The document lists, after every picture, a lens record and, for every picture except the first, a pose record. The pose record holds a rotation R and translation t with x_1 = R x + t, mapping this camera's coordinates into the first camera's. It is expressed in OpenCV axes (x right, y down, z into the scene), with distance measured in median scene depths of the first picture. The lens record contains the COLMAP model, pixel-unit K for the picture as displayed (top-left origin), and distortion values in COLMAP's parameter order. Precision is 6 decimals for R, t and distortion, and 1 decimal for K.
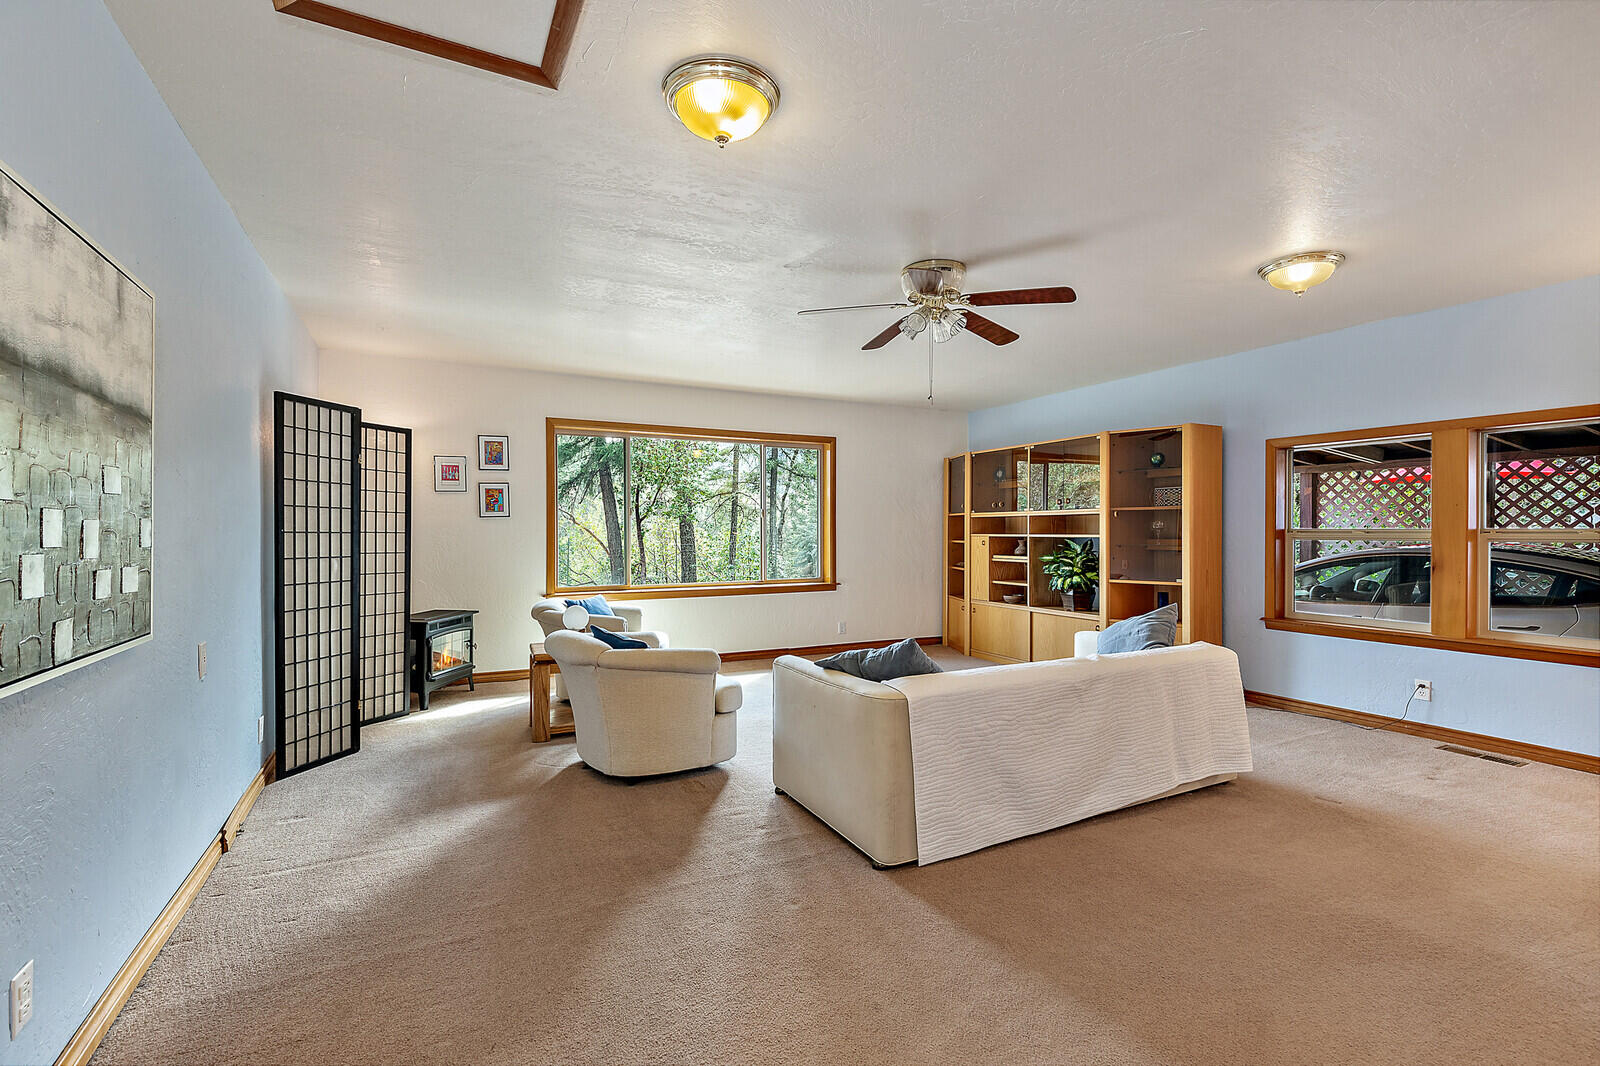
lens RADIAL K [[747.1, 0, 852.5], [0, 747.1, 533.0], [0, 0, 1]] dist [0.000877, 0.000011]
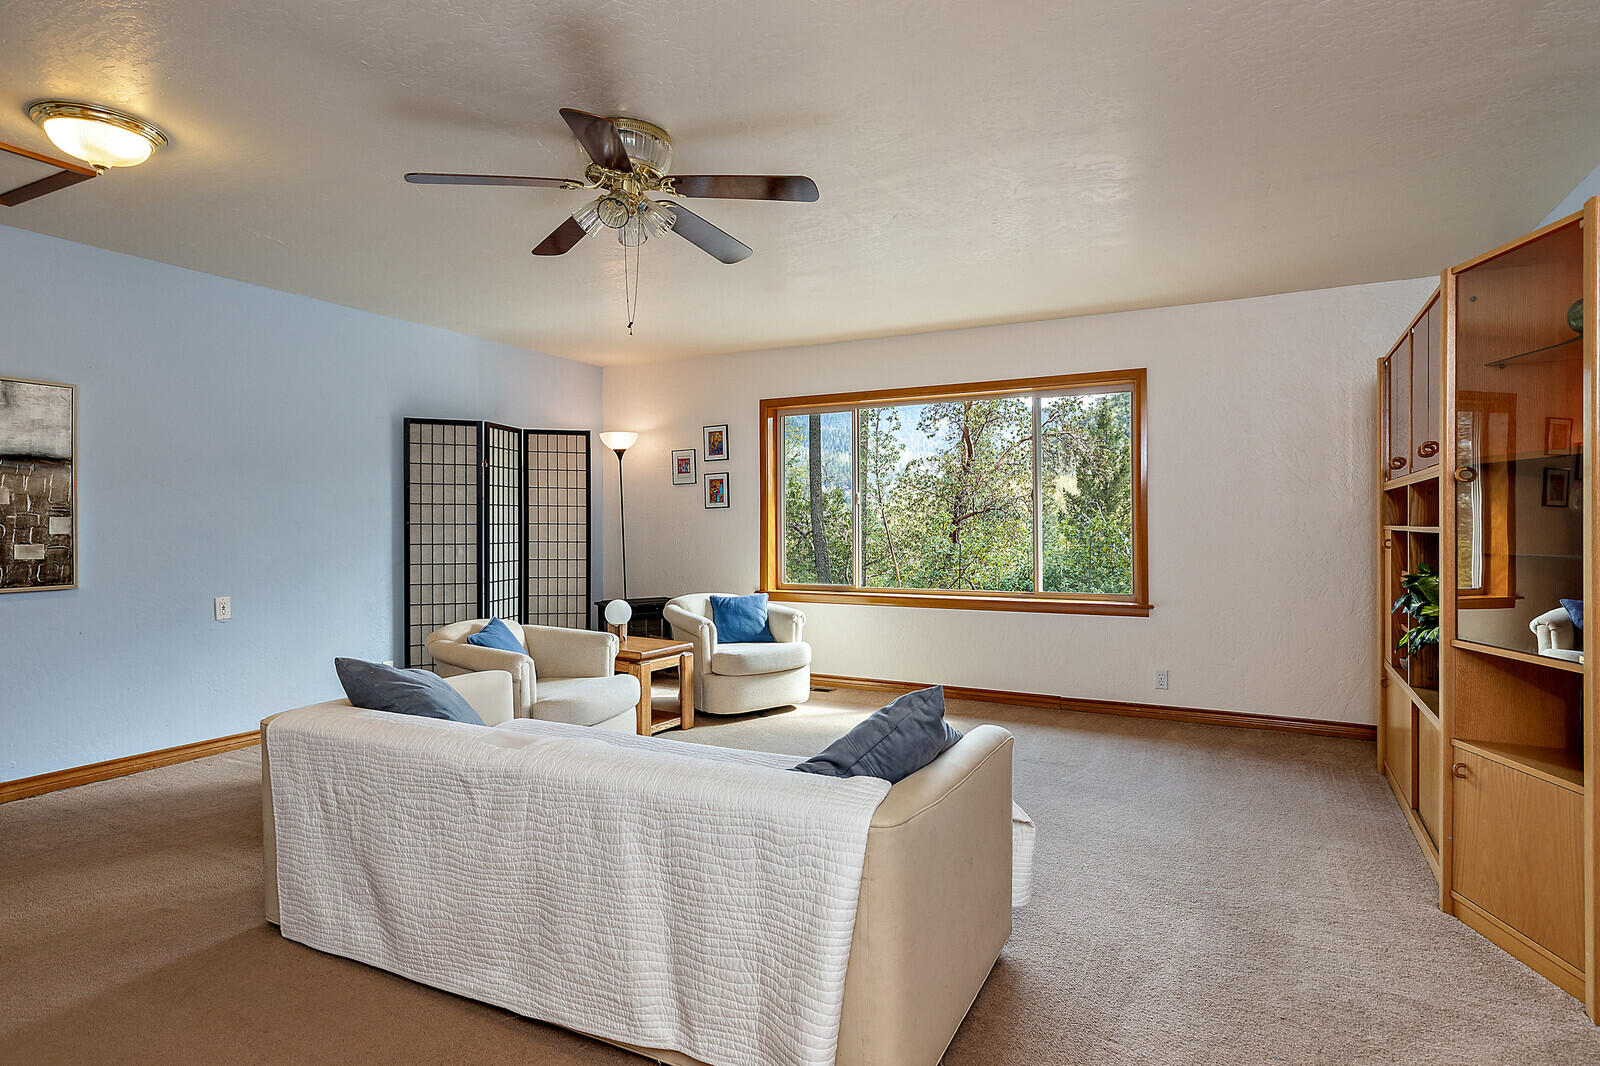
lens RADIAL K [[910.7, 0, 799.6], [0, 910.7, 514.9], [0, 0, 1]] dist [-0.003156, -0.001189]
pose [[0.551228, -0.002384, -0.834351, 0.583554], [-0.000449, 0.999995, -0.003154, -0.008672], [0.834354, 0.002114, 0.551225, 0.429773]]
